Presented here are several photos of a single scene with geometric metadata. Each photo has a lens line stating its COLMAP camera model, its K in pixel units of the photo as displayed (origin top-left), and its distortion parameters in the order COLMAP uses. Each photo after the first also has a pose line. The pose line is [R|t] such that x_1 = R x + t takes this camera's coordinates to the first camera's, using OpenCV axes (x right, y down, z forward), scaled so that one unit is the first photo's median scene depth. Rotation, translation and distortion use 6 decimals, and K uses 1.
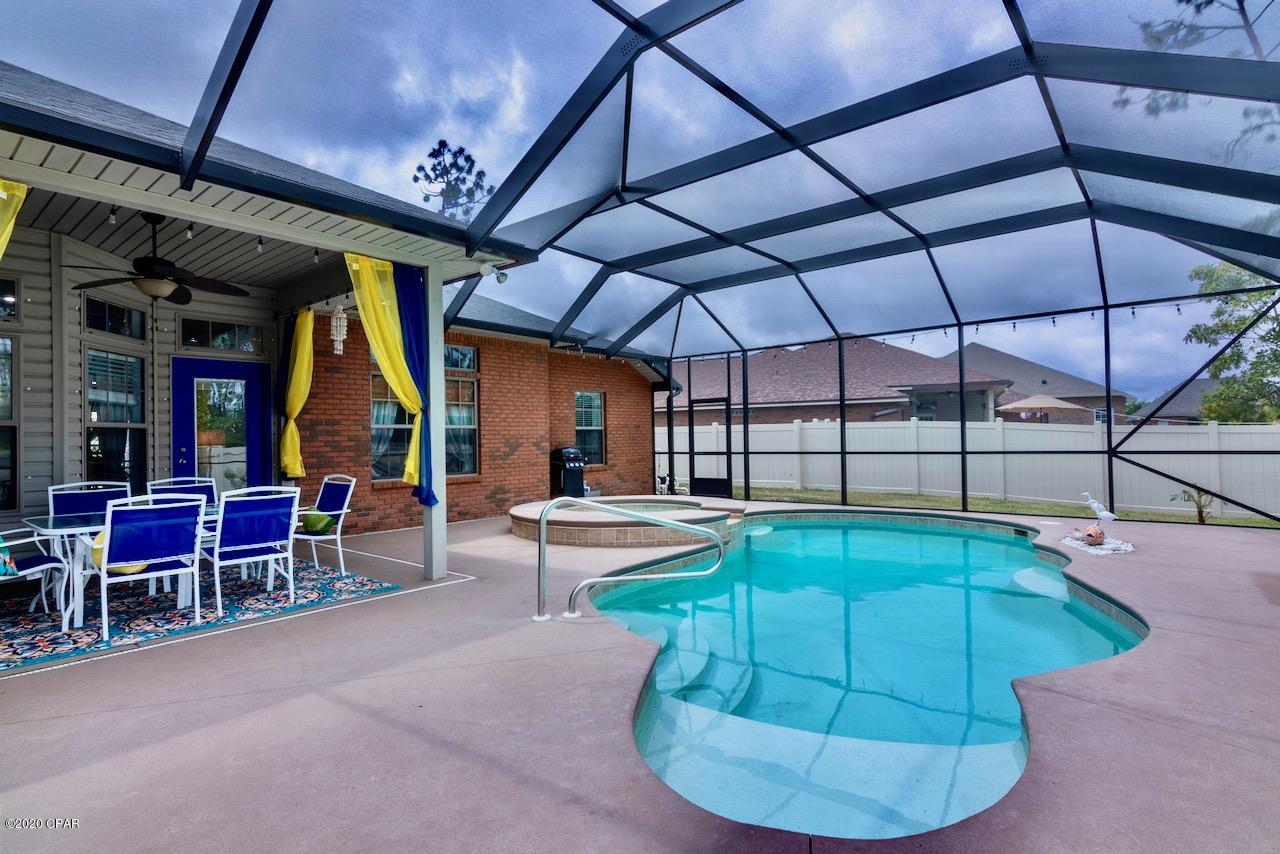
lens RADIAL K [[656.0, 0, 646.1], [0, 656.0, 434.5], [0, 0, 1]] dist [0.000620, -0.001245]
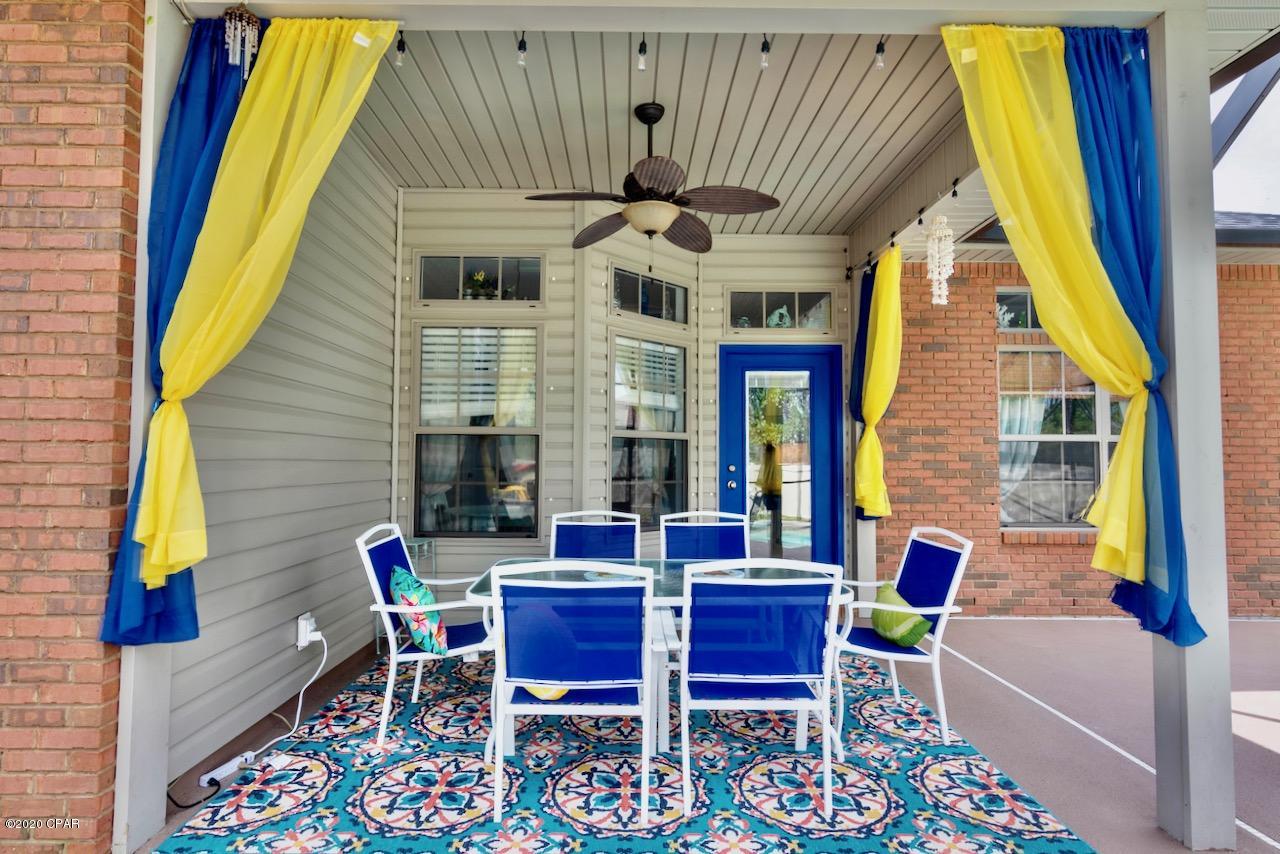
lens RADIAL K [[656.0, 0, 630.9], [0, 656.0, 428.1], [0, 0, 1]] dist [0.000620, -0.001245]
pose [[0.623688, -0.017587, -0.781476, -0.186415], [-0.011831, 0.999420, -0.031934, 0.002324], [0.781584, 0.029163, 0.623118, 0.423111]]
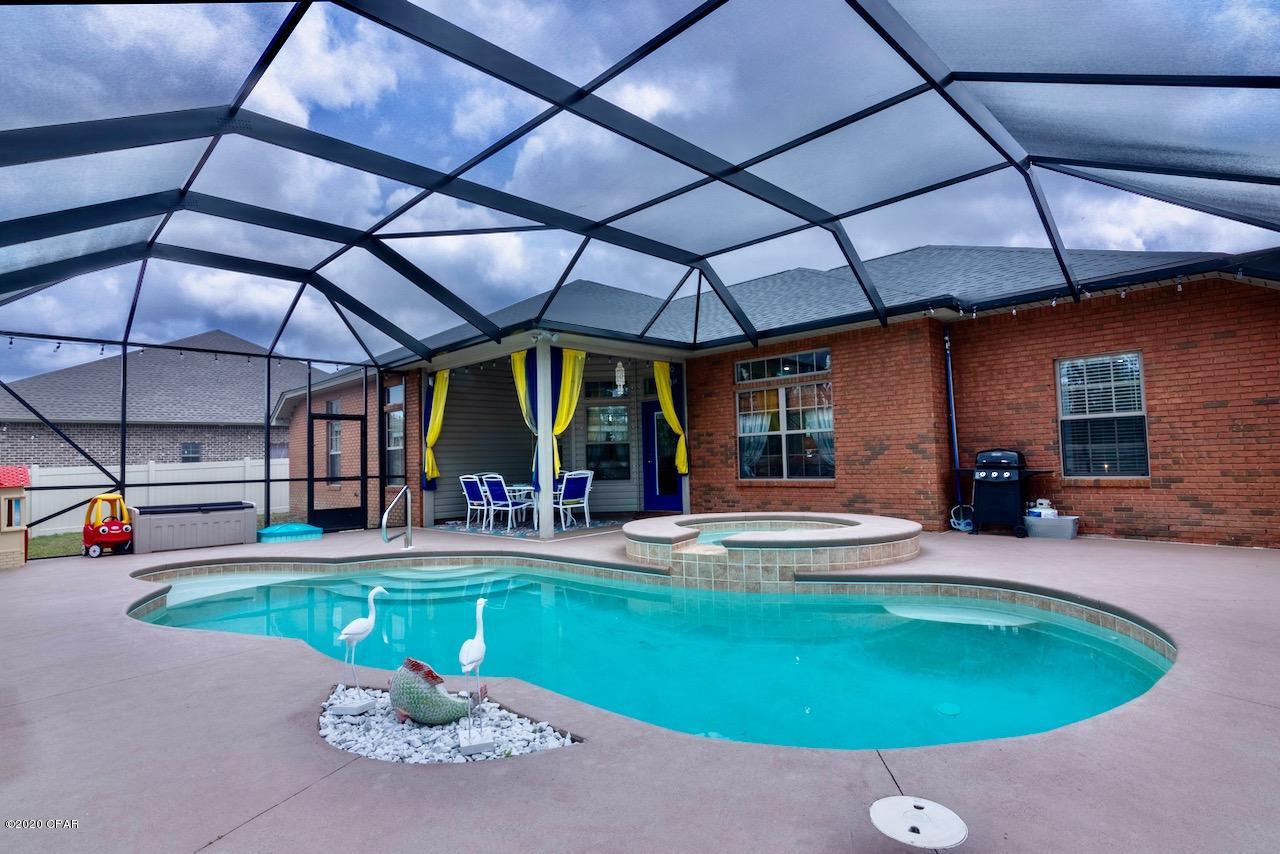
lens RADIAL K [[656.0, 0, 641.0], [0, 656.0, 428.4], [0, 0, 1]] dist [0.000620, -0.001245]
pose [[-0.100585, -0.030544, -0.994460, 0.975453], [0.037136, 0.998717, -0.034431, 0.012423], [0.994235, -0.040394, -0.099322, 1.107942]]
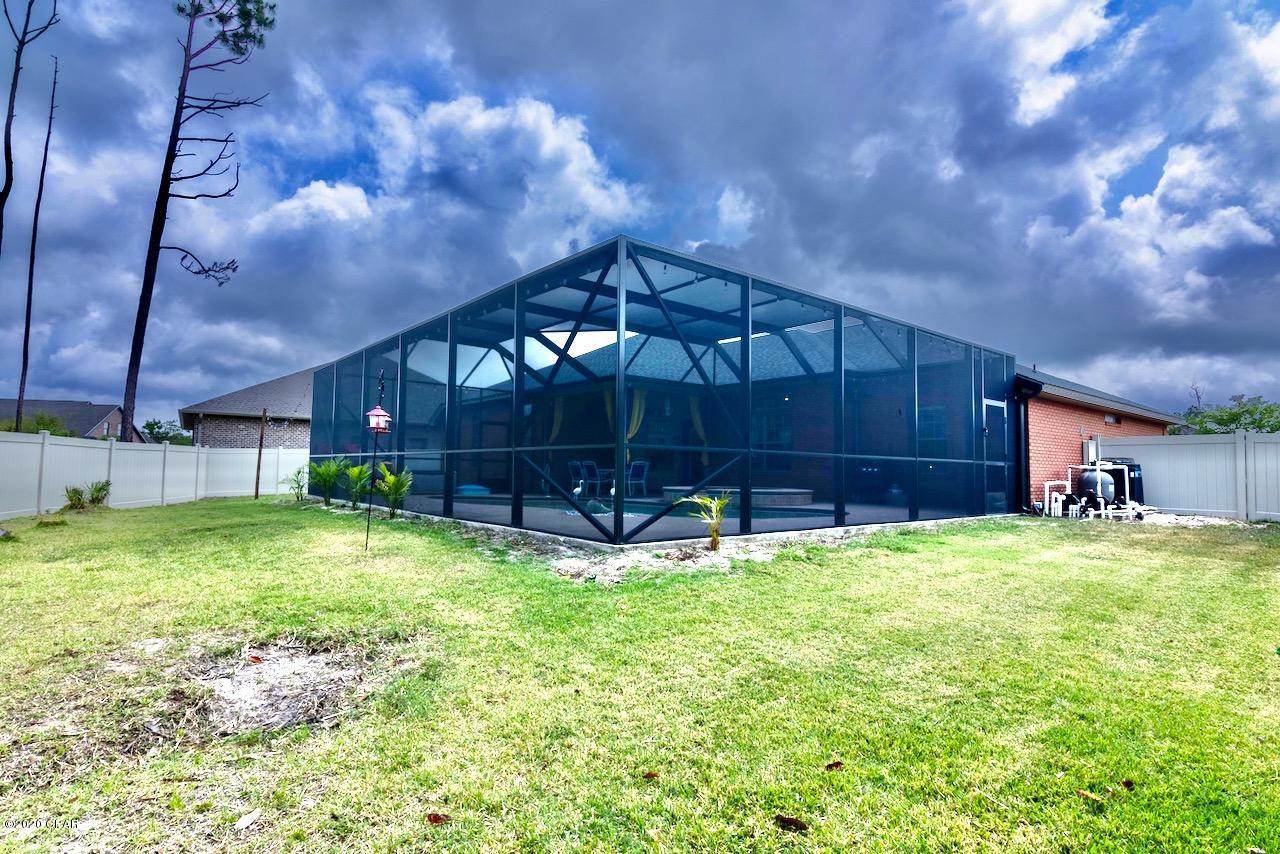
lens RADIAL K [[656.0, 0, 641.0], [0, 656.0, 431.0], [0, 0, 1]] dist [0.000620, -0.001245]
pose [[-0.190985, -0.048336, -0.980402, 1.903469], [-0.002046, 0.998804, -0.048844, 0.058009], [0.981591, -0.007322, -0.190856, 1.283393]]
